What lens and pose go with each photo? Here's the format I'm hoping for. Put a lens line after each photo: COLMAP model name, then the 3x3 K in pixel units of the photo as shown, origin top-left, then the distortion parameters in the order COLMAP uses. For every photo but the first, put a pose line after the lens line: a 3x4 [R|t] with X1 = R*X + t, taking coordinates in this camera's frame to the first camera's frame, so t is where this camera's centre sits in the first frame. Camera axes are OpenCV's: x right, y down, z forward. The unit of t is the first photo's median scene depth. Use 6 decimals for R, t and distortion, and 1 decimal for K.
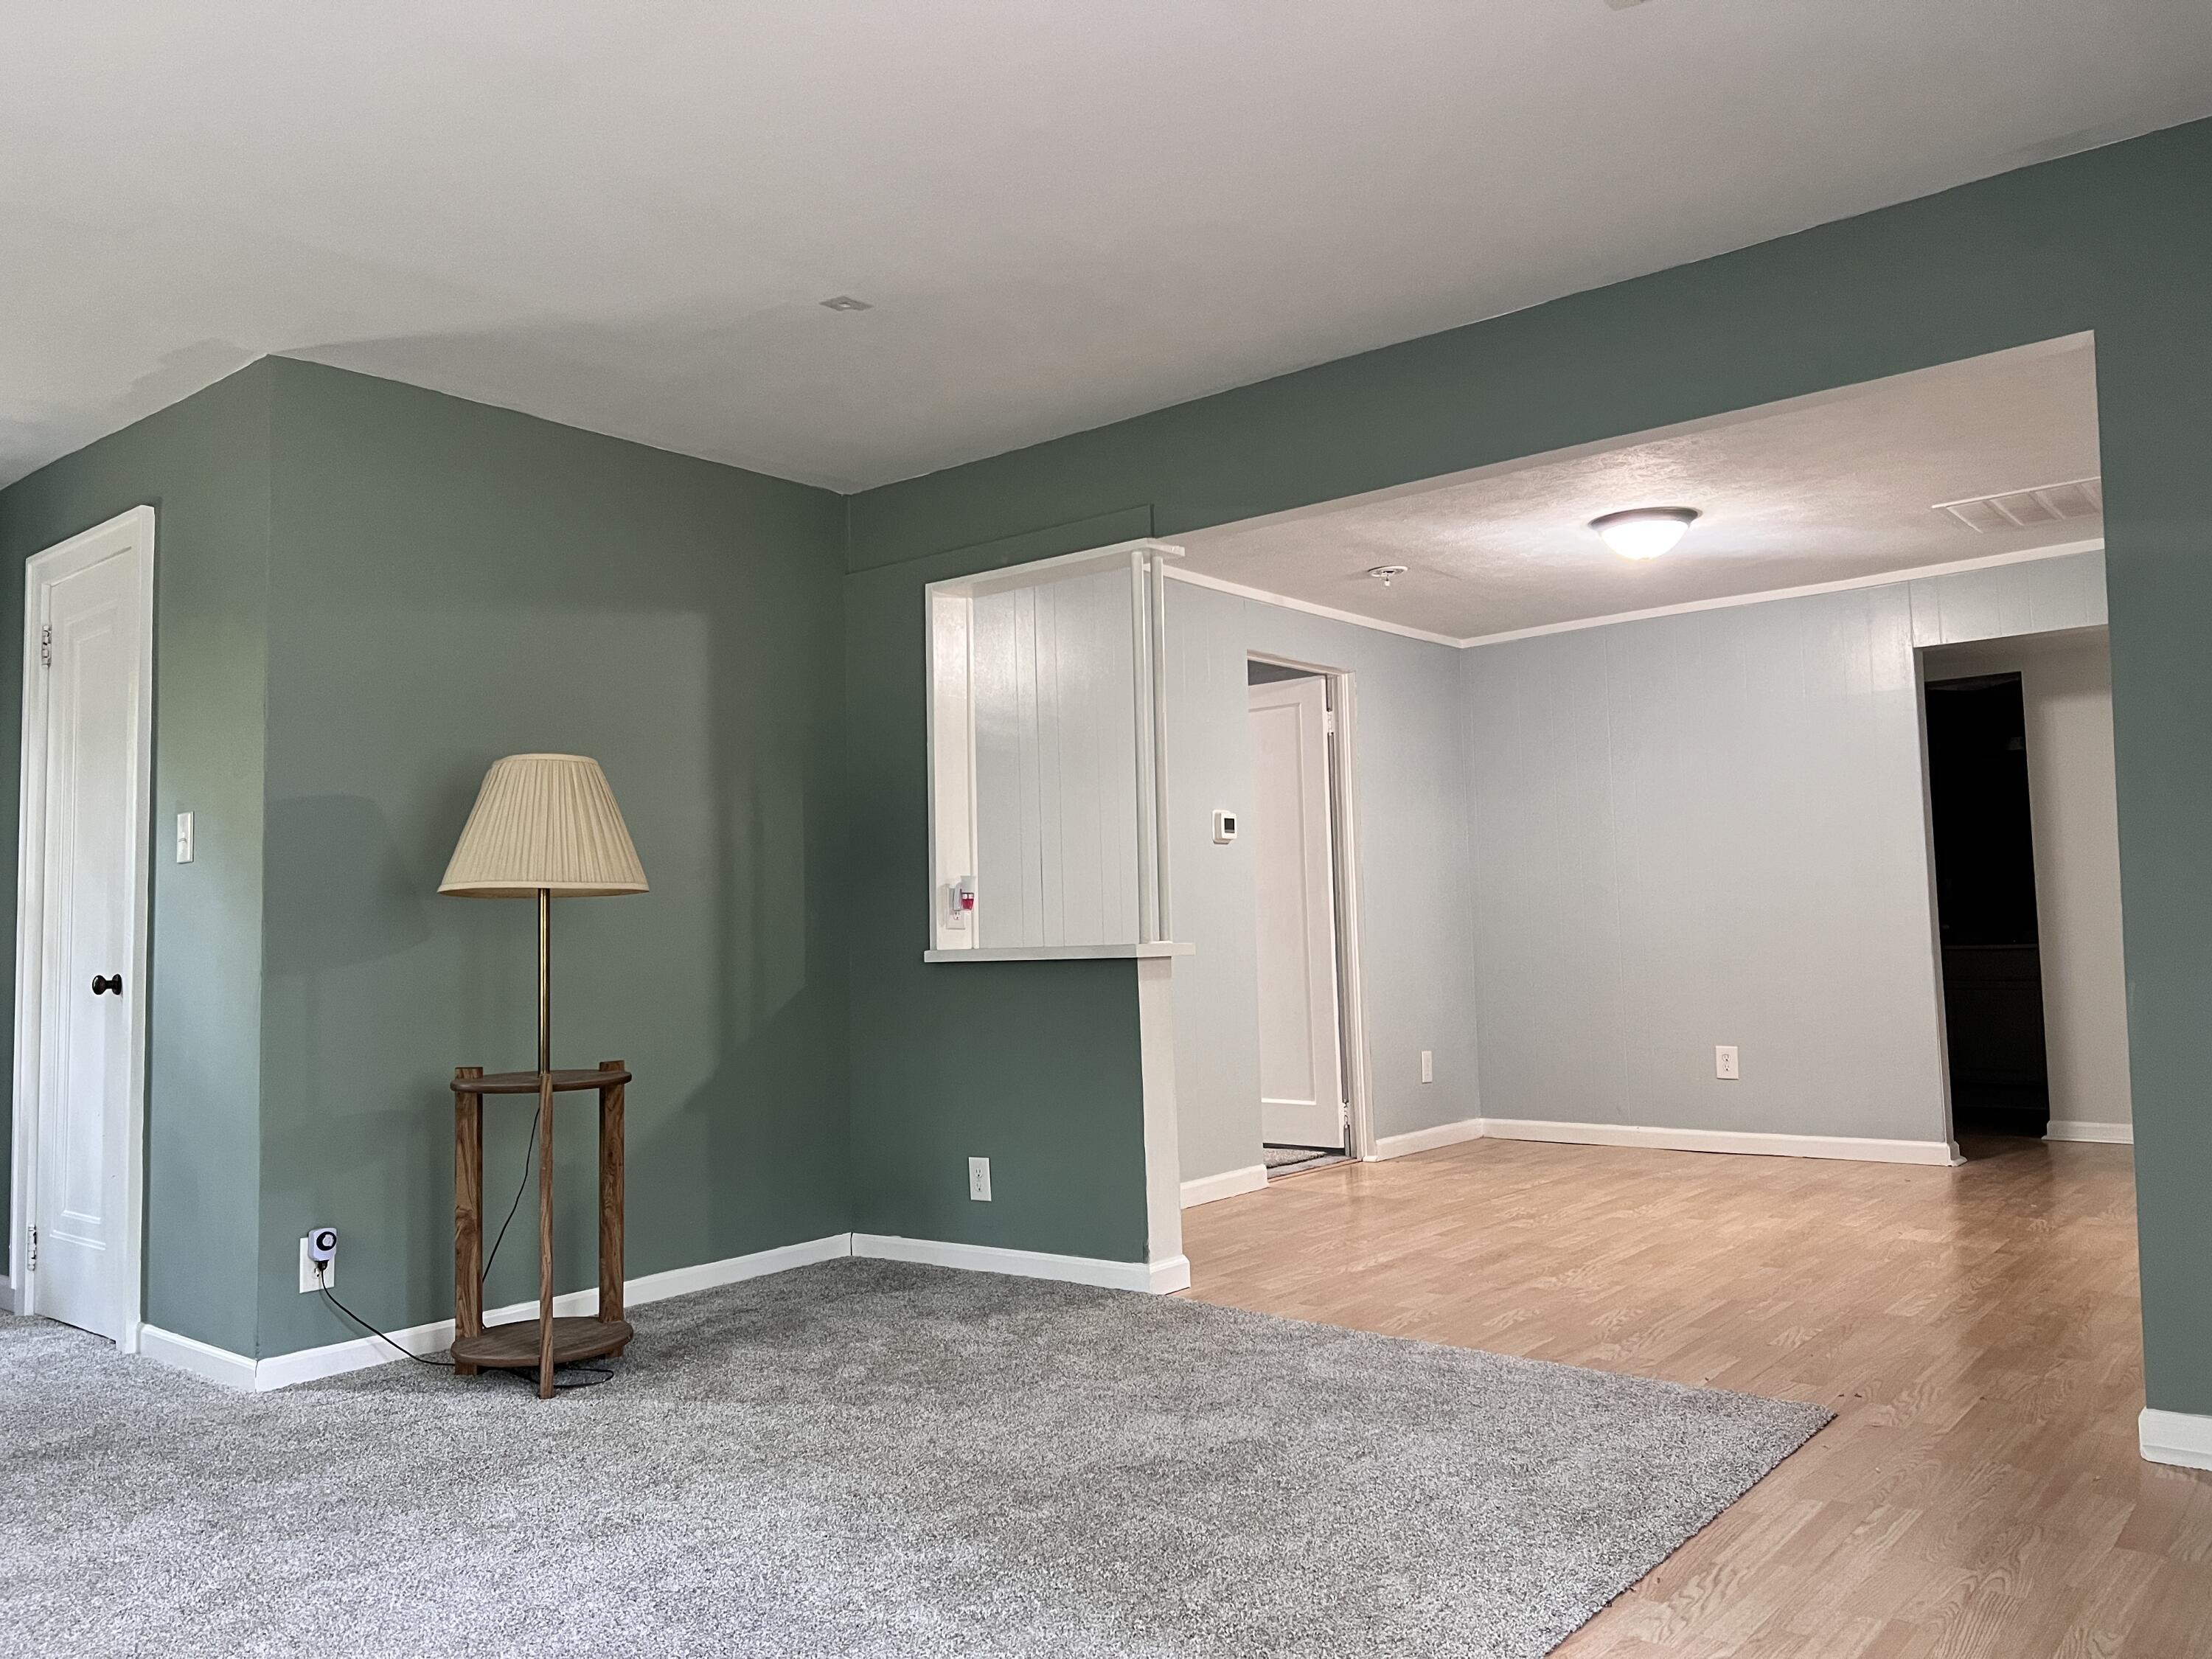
lens RADIAL K [[1659.8, 0, 1097.8], [0, 1659.8, 829.8], [0, 0, 1]] dist [0.060313, -0.069339]
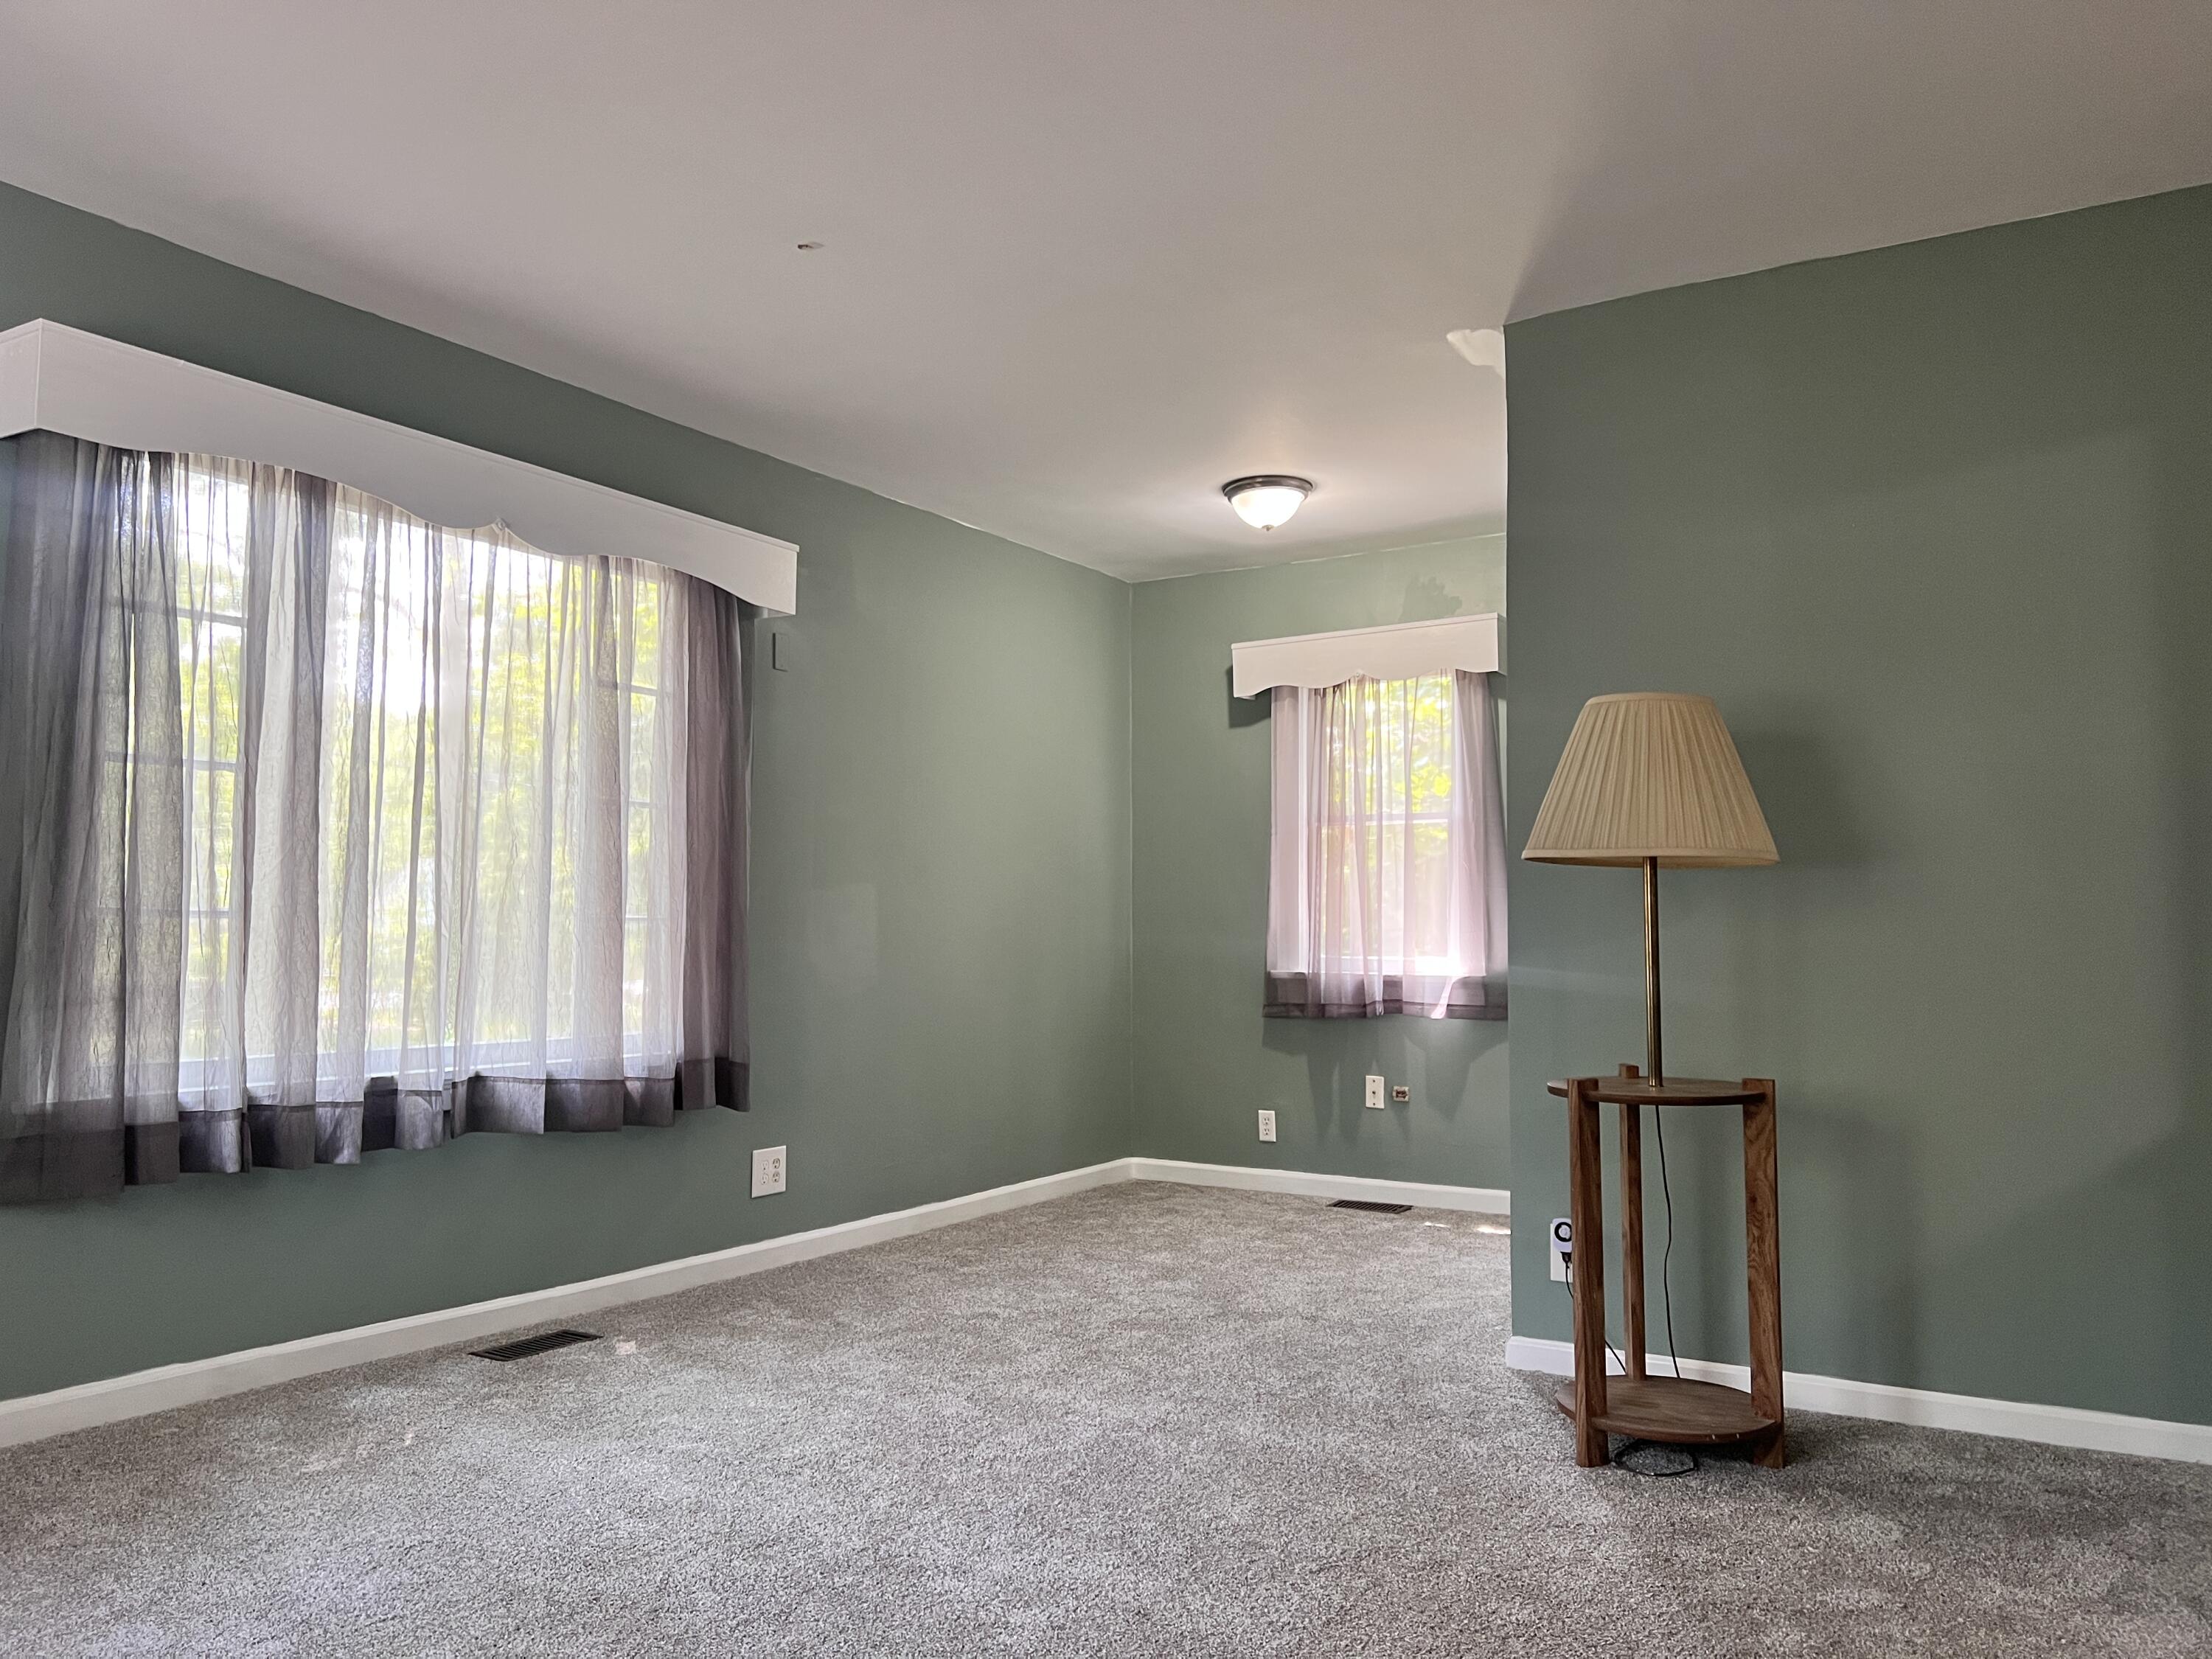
lens RADIAL K [[1659.8, 0, 1082.1], [0, 1659.8, 832.2], [0, 0, 1]] dist [0.060313, -0.069339]
pose [[0.134983, -0.033770, -0.990272, 0.437907], [0.052419, 0.998263, -0.026897, 0.029850], [0.989460, -0.048278, 0.136518, 0.598076]]
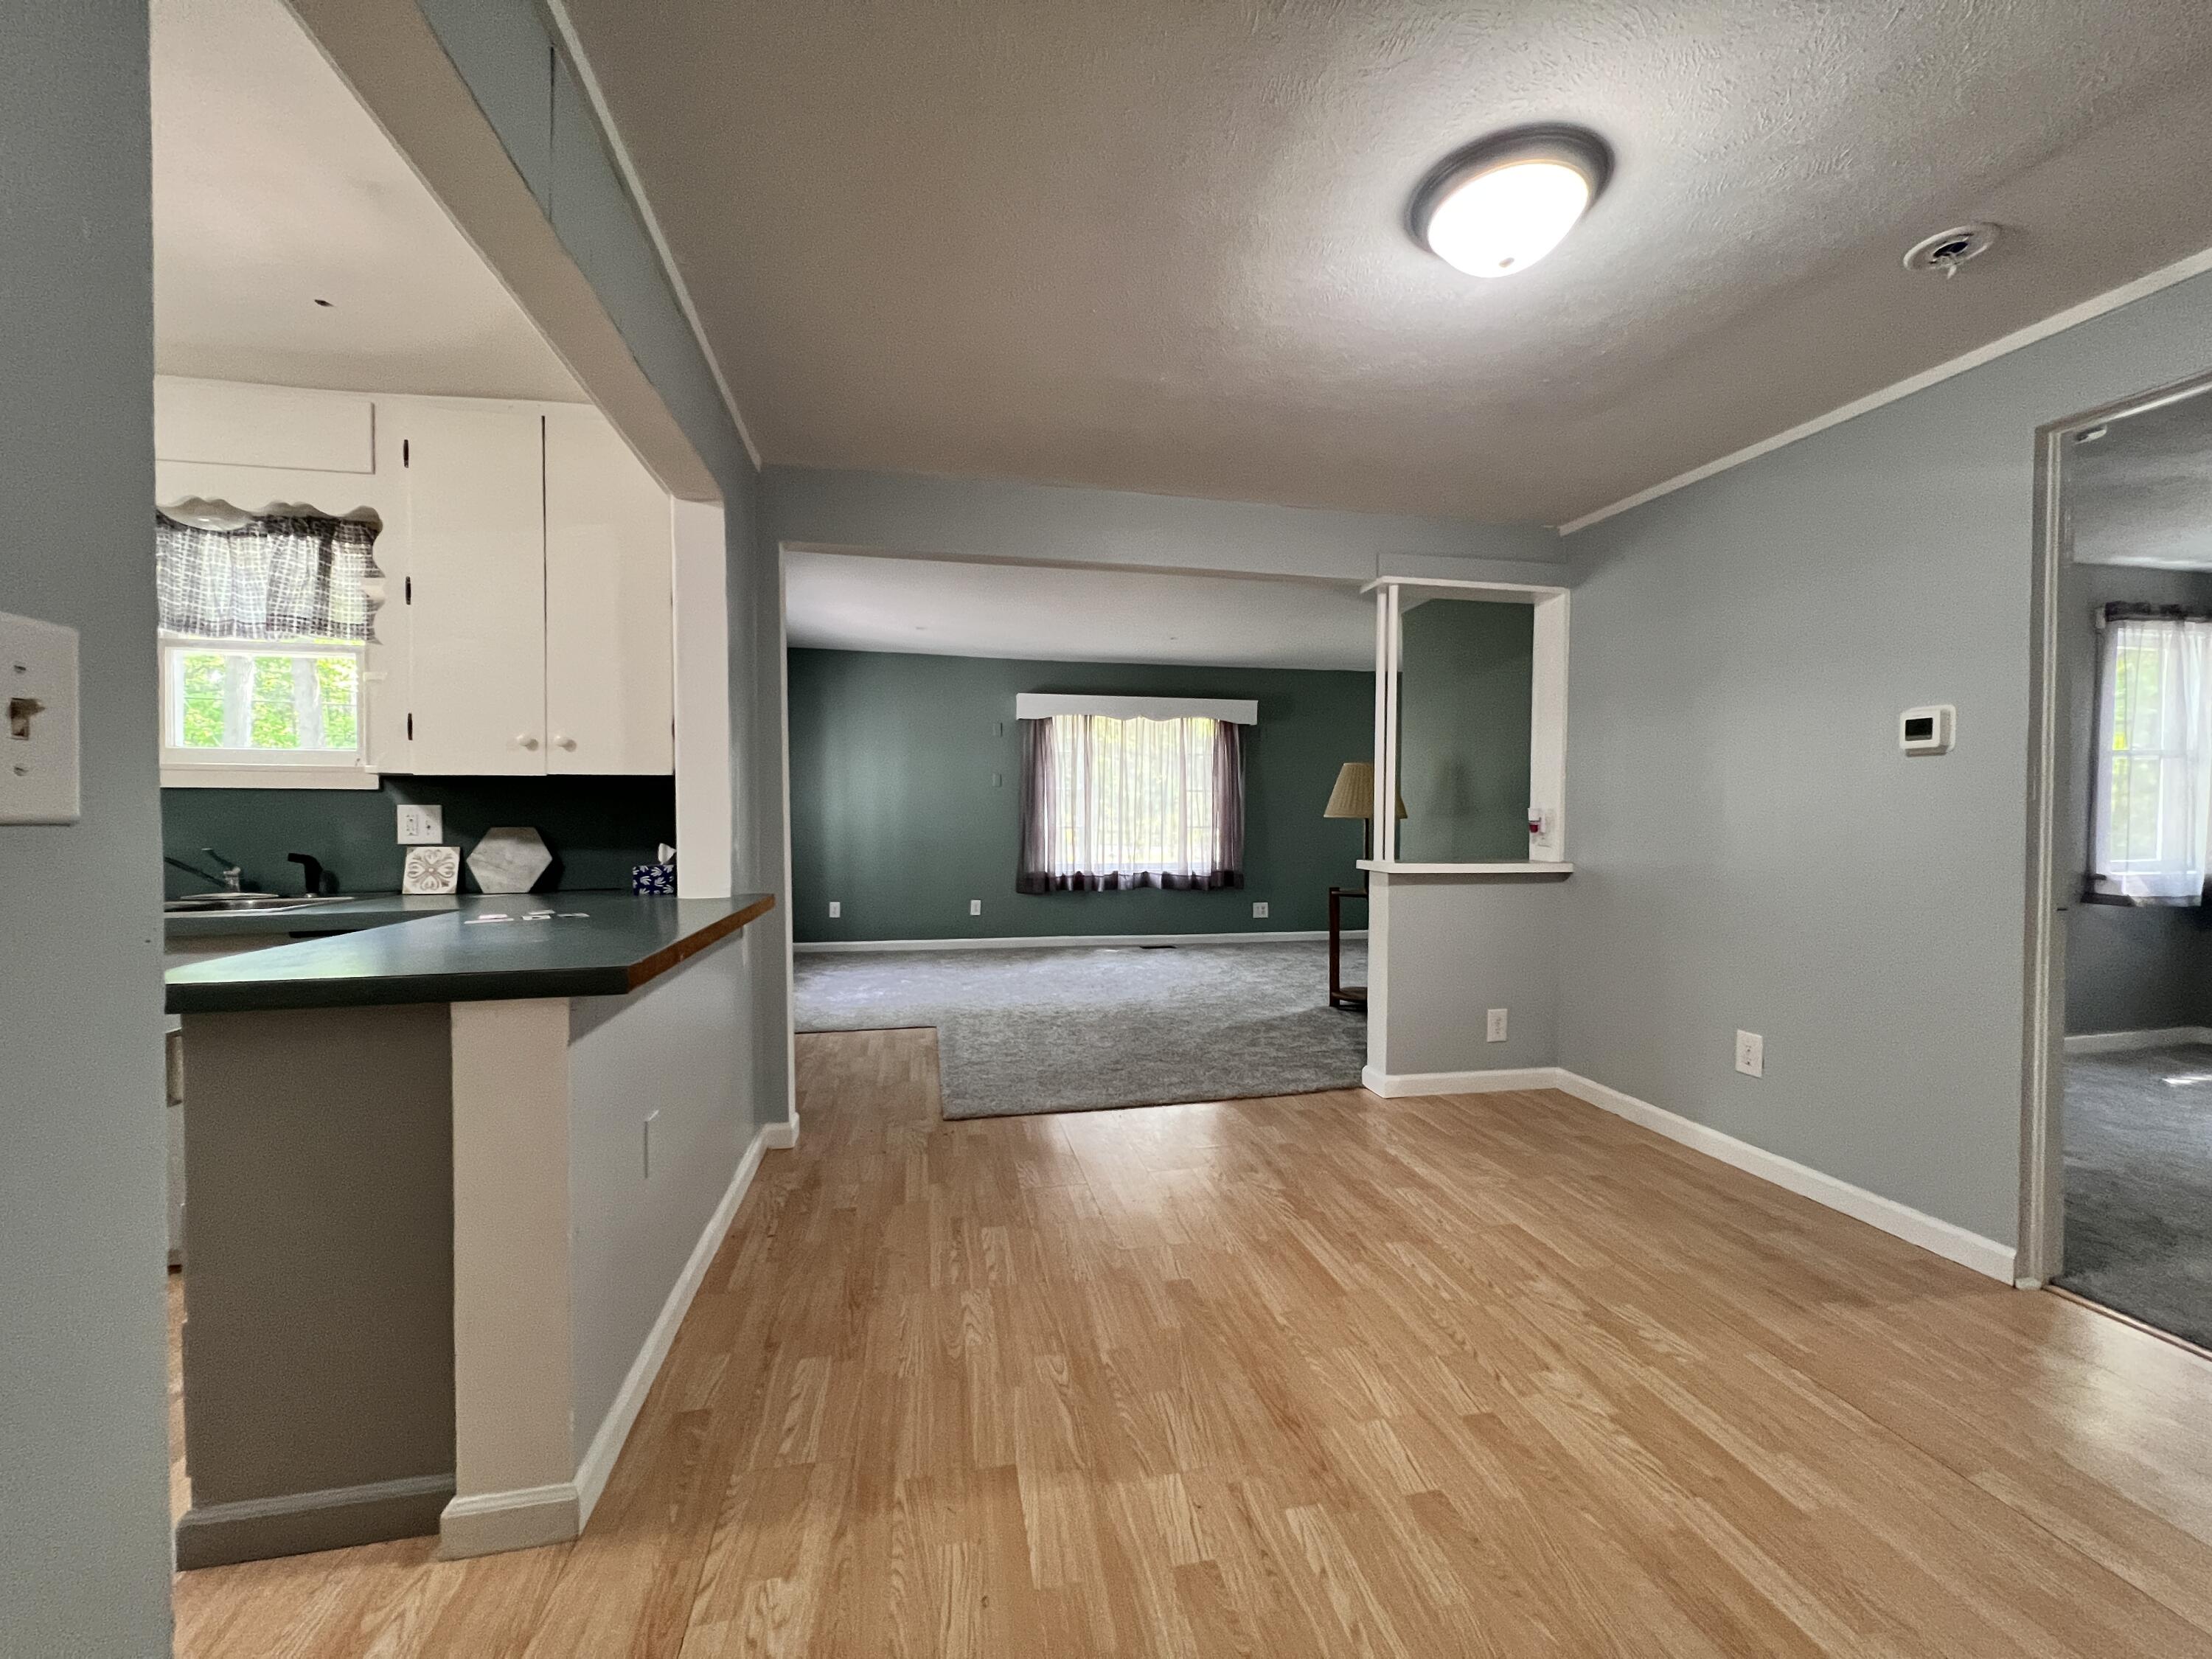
lens RADIAL K [[884.1, 0, 1100.5], [0, 884.1, 828.9], [0, 0, 1]] dist [-0.000799, 0.001108]
pose [[-0.632969, 0.043552, -0.772951, 0.894897], [0.063277, 0.997986, 0.004414, 0.024199], [0.771587, -0.046116, -0.634451, 1.473875]]
